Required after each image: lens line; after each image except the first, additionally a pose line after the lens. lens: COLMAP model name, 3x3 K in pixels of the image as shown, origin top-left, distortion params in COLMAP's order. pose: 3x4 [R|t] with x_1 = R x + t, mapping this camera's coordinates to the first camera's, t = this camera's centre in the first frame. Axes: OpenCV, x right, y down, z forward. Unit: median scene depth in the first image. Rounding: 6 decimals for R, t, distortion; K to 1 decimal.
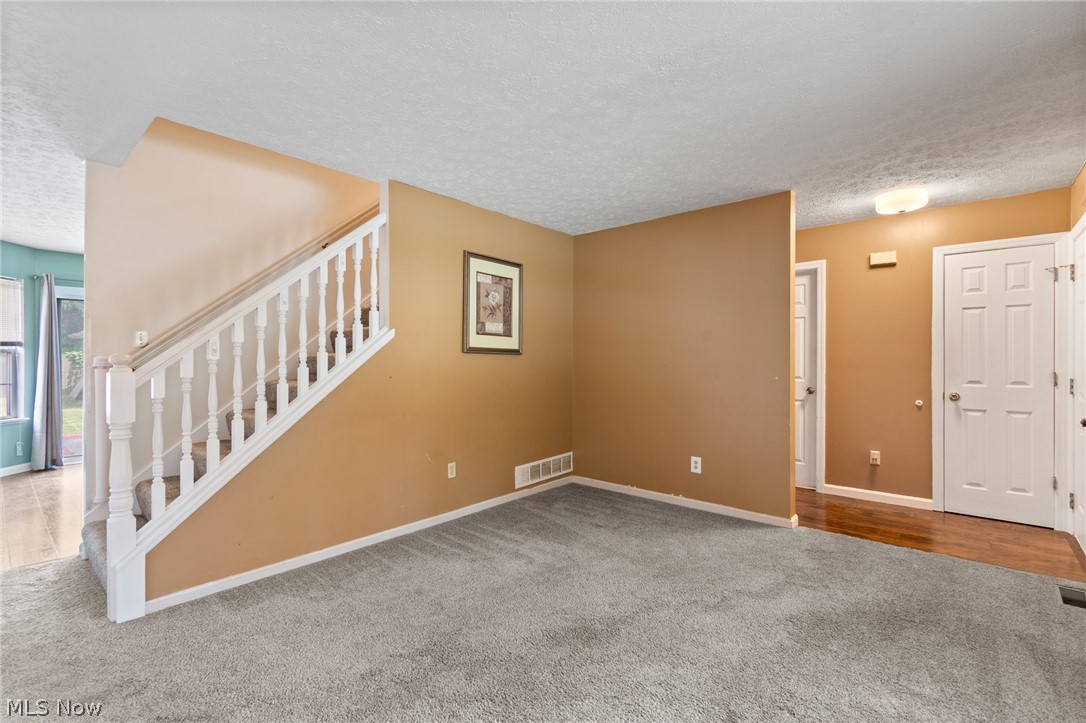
lens RADIAL K [[479.2, 0, 545.5], [0, 479.2, 364.5], [0, 0, 1]] dist [-0.001241, -0.000354]
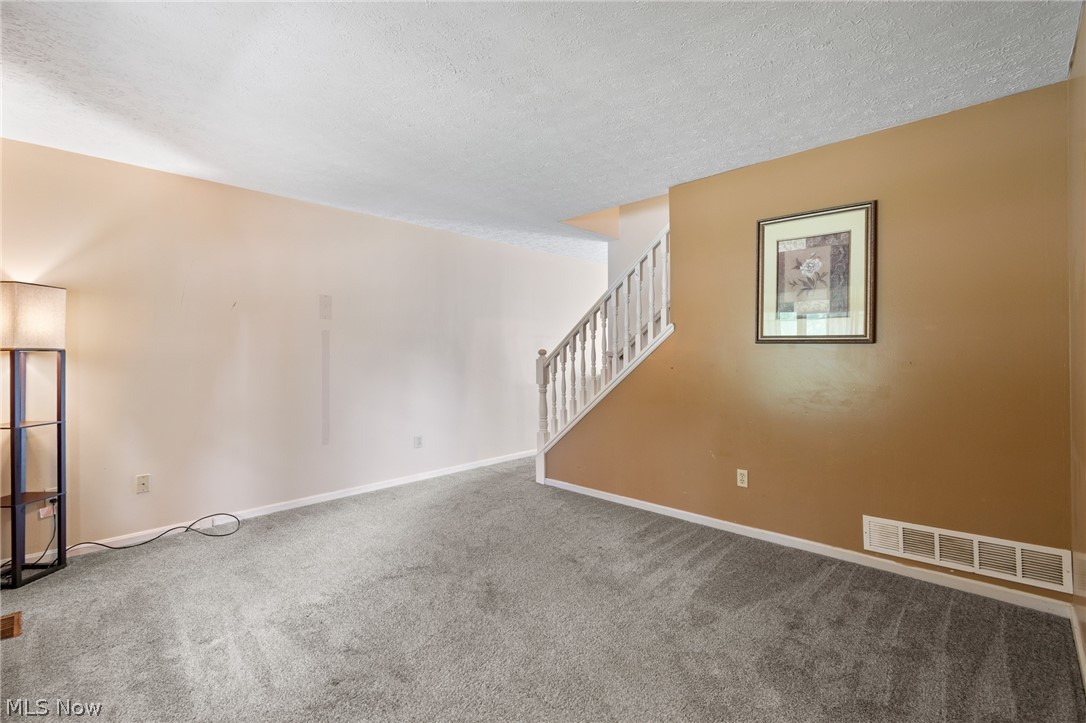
lens RADIAL K [[489.3, 0, 544.7], [0, 489.3, 346.5], [0, 0, 1]] dist [0.001189, -0.000379]
pose [[-0.048582, -0.012162, -0.998745, 0.697459], [-0.003941, 0.999920, -0.011985, -0.006742], [0.998811, 0.003353, -0.048626, 0.664512]]
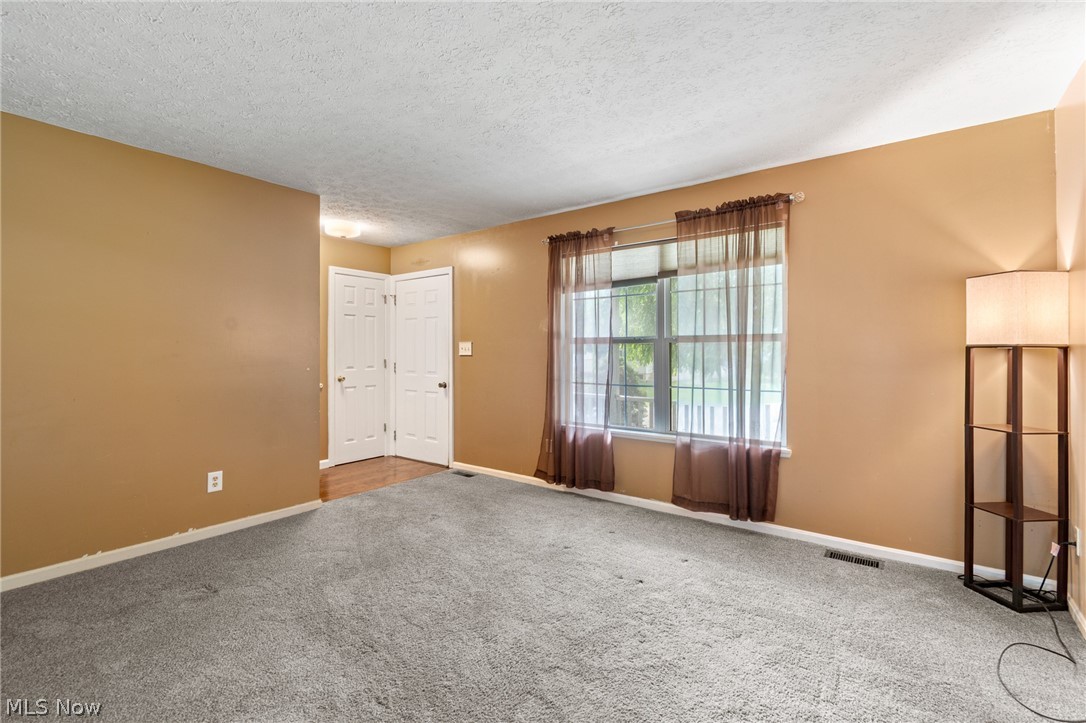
lens RADIAL K [[484.2, 0, 548.2], [0, 484.2, 353.4], [0, 0, 1]] dist [-0.000243, -0.000309]
pose [[-0.080305, -0.003149, 0.996765, -0.568154], [0.008466, 0.999957, 0.003841, -0.005100], [-0.996734, 0.008747, -0.080275, 0.526003]]
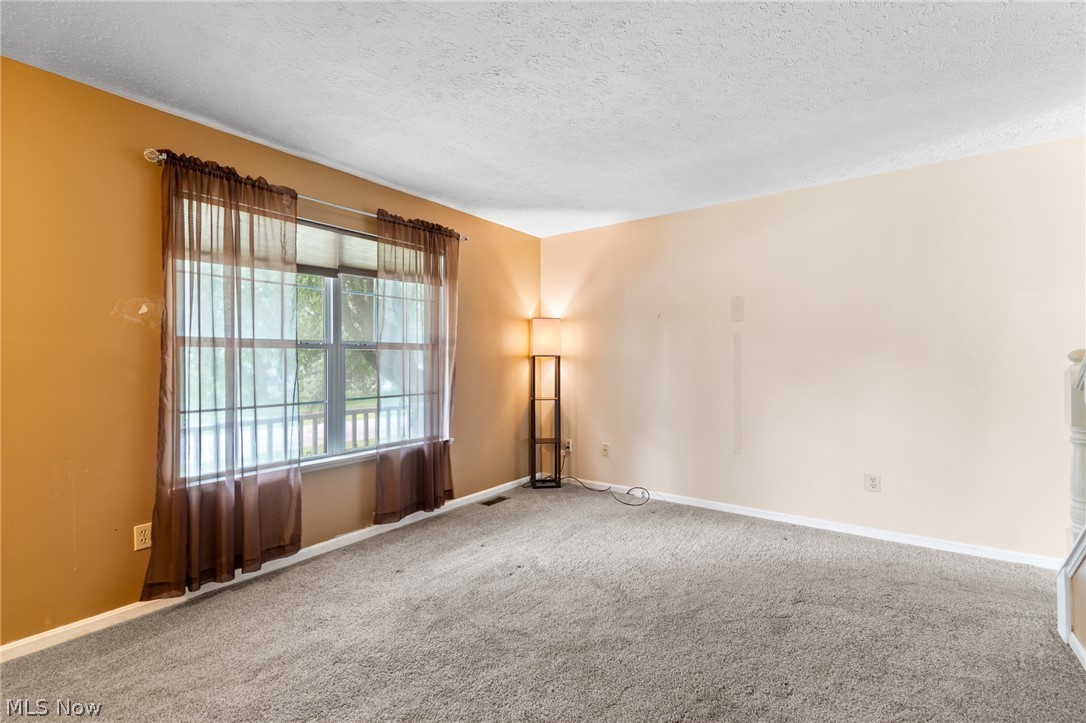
lens RADIAL K [[483.1, 0, 547.2], [0, 483.1, 360.2], [0, 0, 1]] dist [0.001165, -0.000624]
pose [[-0.995539, 0.001722, -0.094339, 0.129617], [0.000374, 0.999898, 0.014310, -0.013237], [0.094354, 0.014210, -0.995437, 1.096616]]
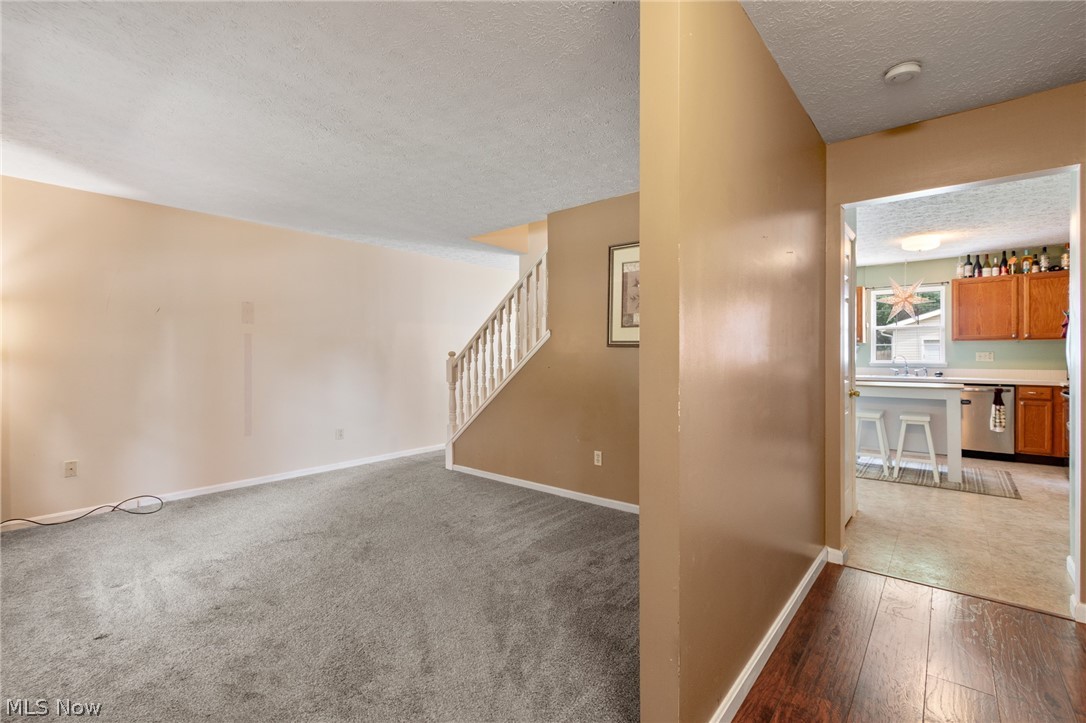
lens RADIAL K [[484.2, 0, 548.2], [0, 484.2, 353.4], [0, 0, 1]] dist [-0.000243, -0.000309]
pose [[0.021154, -0.002771, -0.999772, 0.849685], [-0.007293, 0.999969, -0.002926, -0.006446], [0.999750, 0.007354, 0.021133, 0.843143]]
